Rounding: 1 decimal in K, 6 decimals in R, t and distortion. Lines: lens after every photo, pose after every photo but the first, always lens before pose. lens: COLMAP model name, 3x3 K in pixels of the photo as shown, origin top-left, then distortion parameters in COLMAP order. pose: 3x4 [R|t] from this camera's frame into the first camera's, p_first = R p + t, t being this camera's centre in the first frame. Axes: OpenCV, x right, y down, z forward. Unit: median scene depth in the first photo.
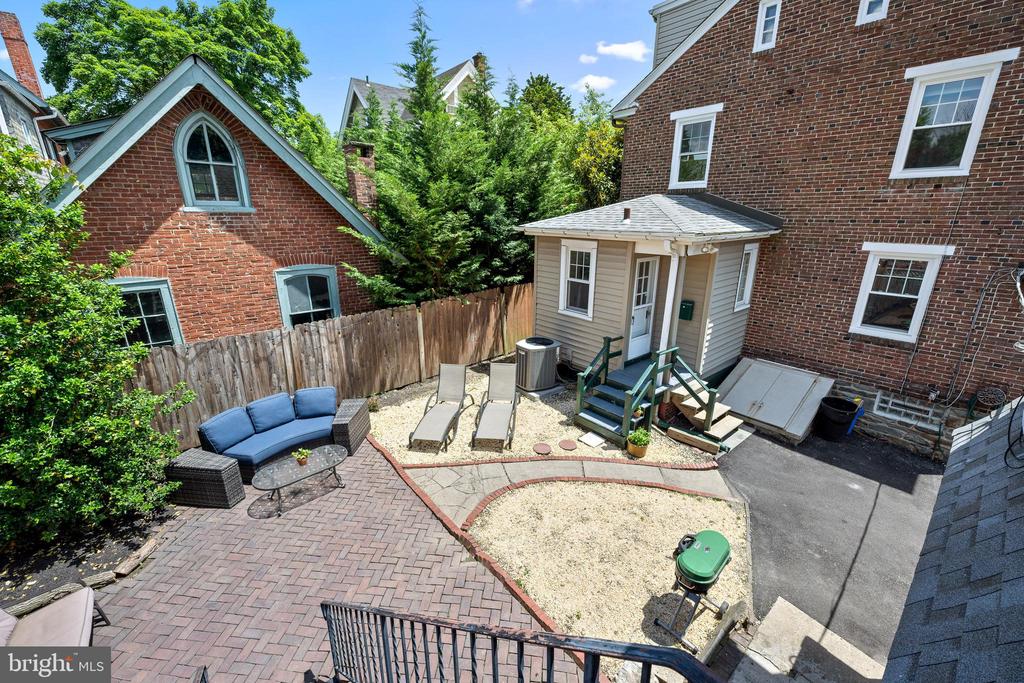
lens RADIAL K [[413.9, 0, 512.0], [0, 413.9, 341.5], [0, 0, 1]] dist [-0.001535, -0.000184]
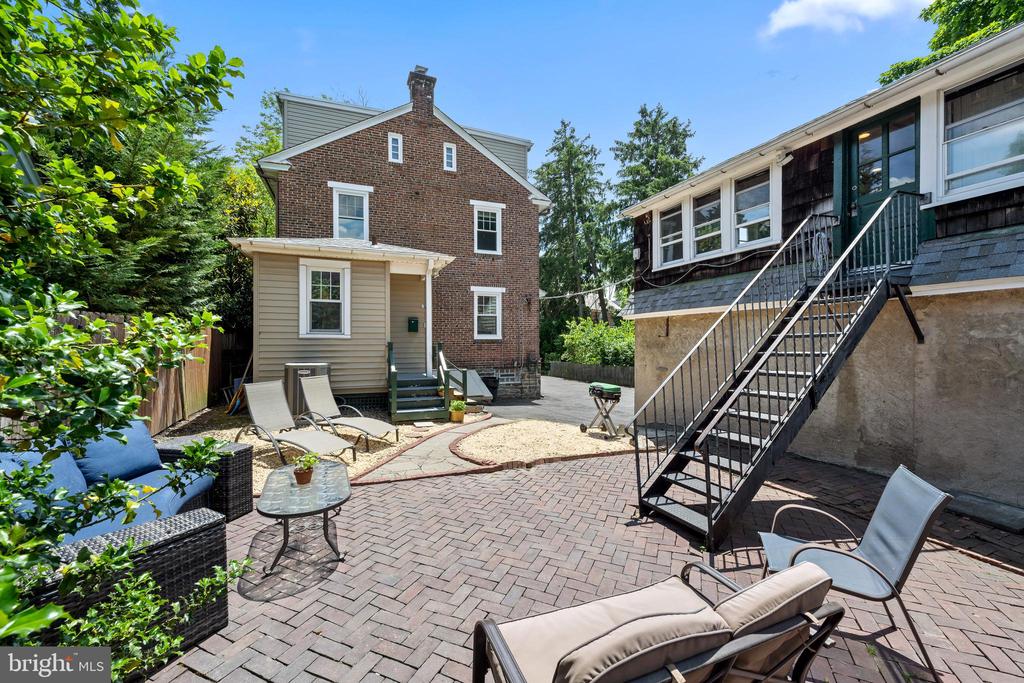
lens RADIAL K [[413.9, 0, 512.0], [0, 413.9, 341.5], [0, 0, 1]] dist [-0.001535, -0.000184]
pose [[0.309683, 0.000159, 0.950840, -0.692647], [0.288784, 0.952747, -0.094214, 0.180567], [-0.905925, 0.303764, 0.295004, 0.368253]]
